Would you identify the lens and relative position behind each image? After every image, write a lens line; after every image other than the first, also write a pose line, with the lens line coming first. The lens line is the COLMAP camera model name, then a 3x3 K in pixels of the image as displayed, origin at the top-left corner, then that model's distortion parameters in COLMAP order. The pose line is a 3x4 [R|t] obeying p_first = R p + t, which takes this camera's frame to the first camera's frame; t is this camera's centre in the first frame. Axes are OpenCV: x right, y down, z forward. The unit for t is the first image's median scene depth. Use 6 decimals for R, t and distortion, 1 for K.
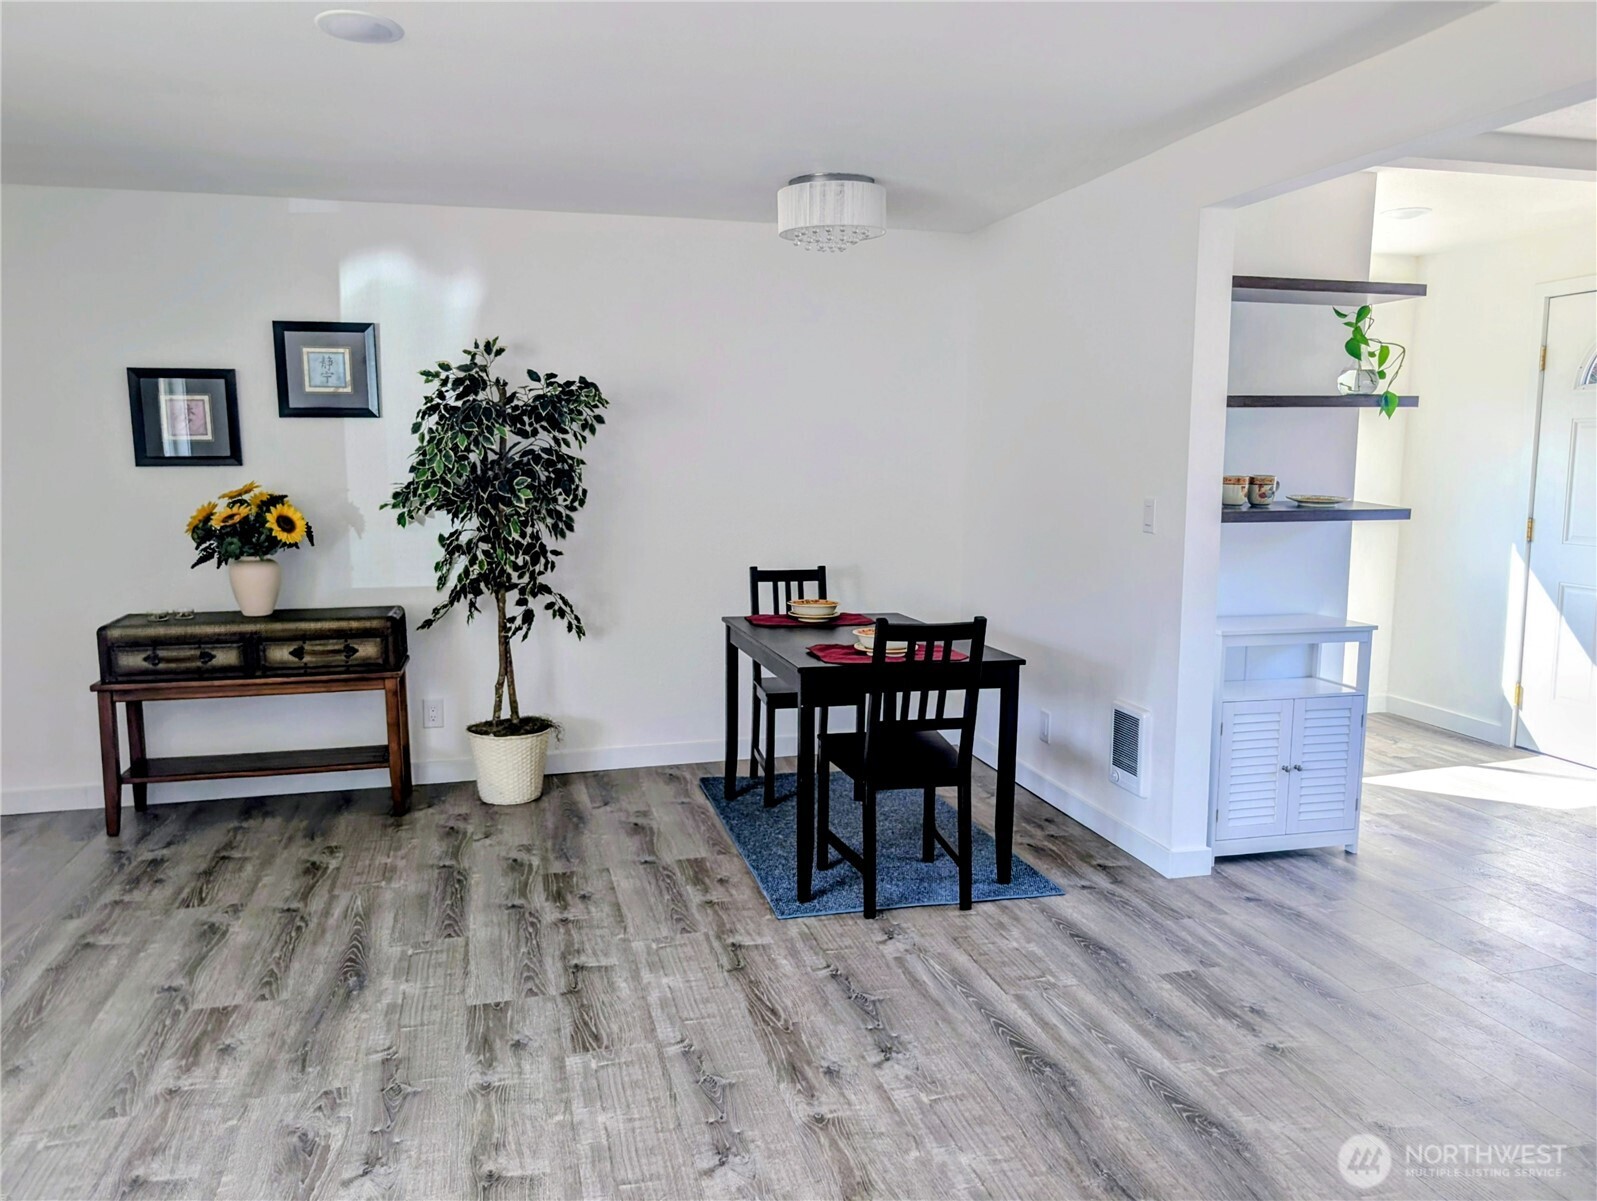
lens RADIAL K [[1183.5, 0, 791.9], [0, 1183.5, 610.0], [0, 0, 1]] dist [0.018571, -0.002403]
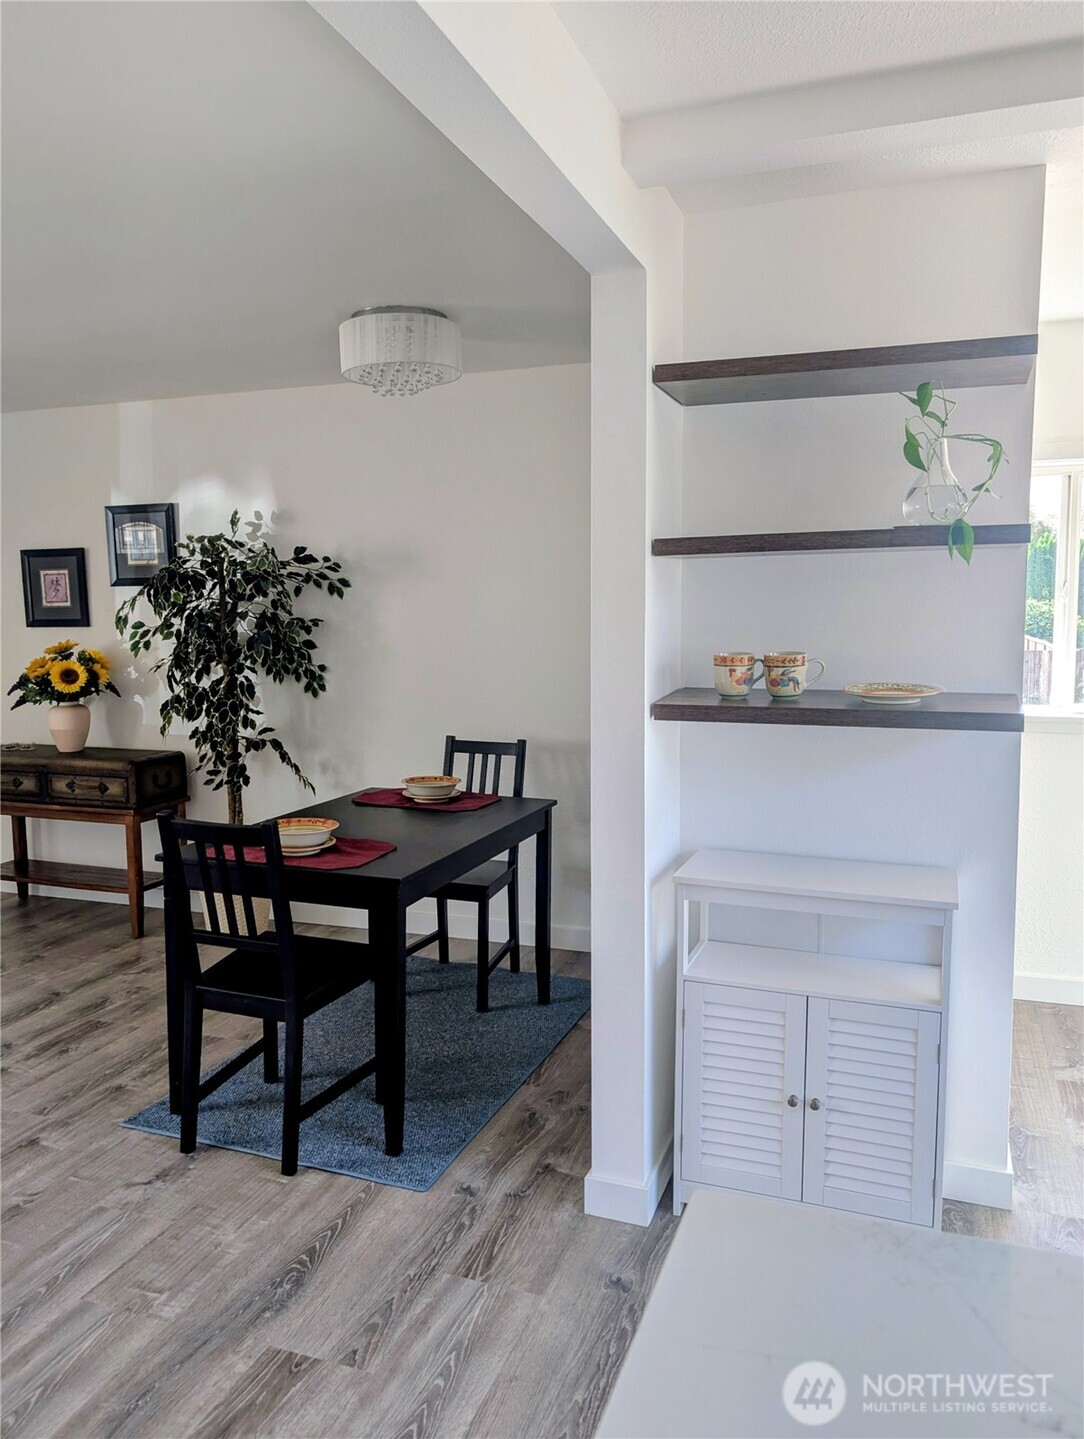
lens RADIAL K [[1072.6, 0, 542.6], [0, 1072.6, 710.5], [0, 0, 1]] dist [0.034447, -0.021609]
pose [[0.816404, 0.050250, -0.575291, 0.605728], [-0.068674, 0.997586, -0.010320, -0.062370], [0.573384, 0.047933, 0.817883, 0.405918]]
